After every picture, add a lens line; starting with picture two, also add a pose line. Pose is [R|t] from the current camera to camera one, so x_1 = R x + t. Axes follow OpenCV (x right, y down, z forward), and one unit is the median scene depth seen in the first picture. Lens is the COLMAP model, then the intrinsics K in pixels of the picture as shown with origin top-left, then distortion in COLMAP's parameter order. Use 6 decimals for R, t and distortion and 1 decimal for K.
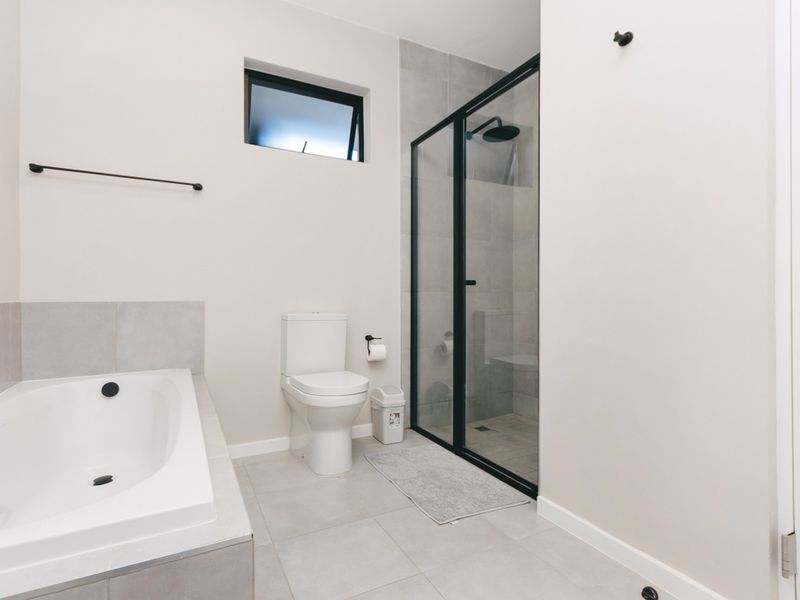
lens RADIAL K [[419.5, 0, 399.7], [0, 419.5, 297.4], [0, 0, 1]] dist [0.010297, 0.001118]
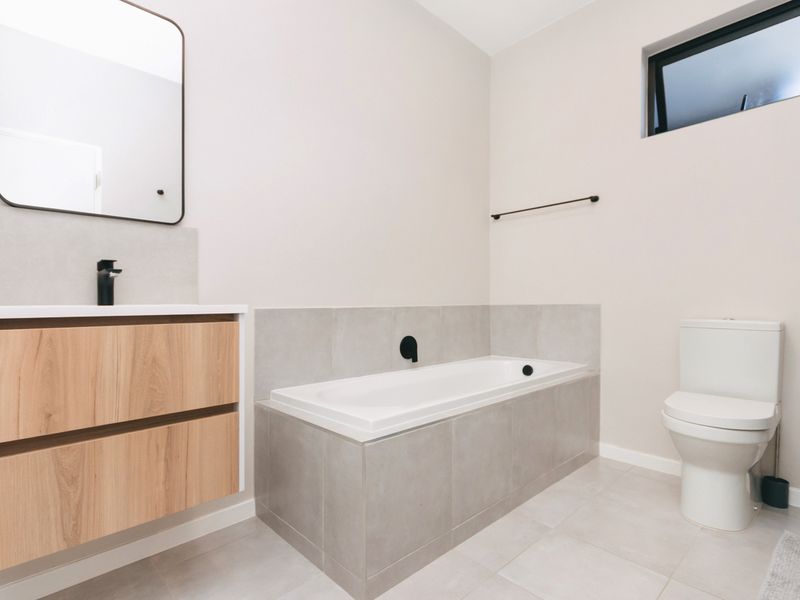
lens RADIAL K [[419.5, 0, 399.7], [0, 419.5, 297.4], [0, 0, 1]] dist [0.010297, 0.001118]
pose [[0.265433, -0.013926, -0.964029, 0.457812], [0.011750, 0.999868, -0.011209, -0.001924], [0.964058, -0.008352, 0.265562, 0.241176]]
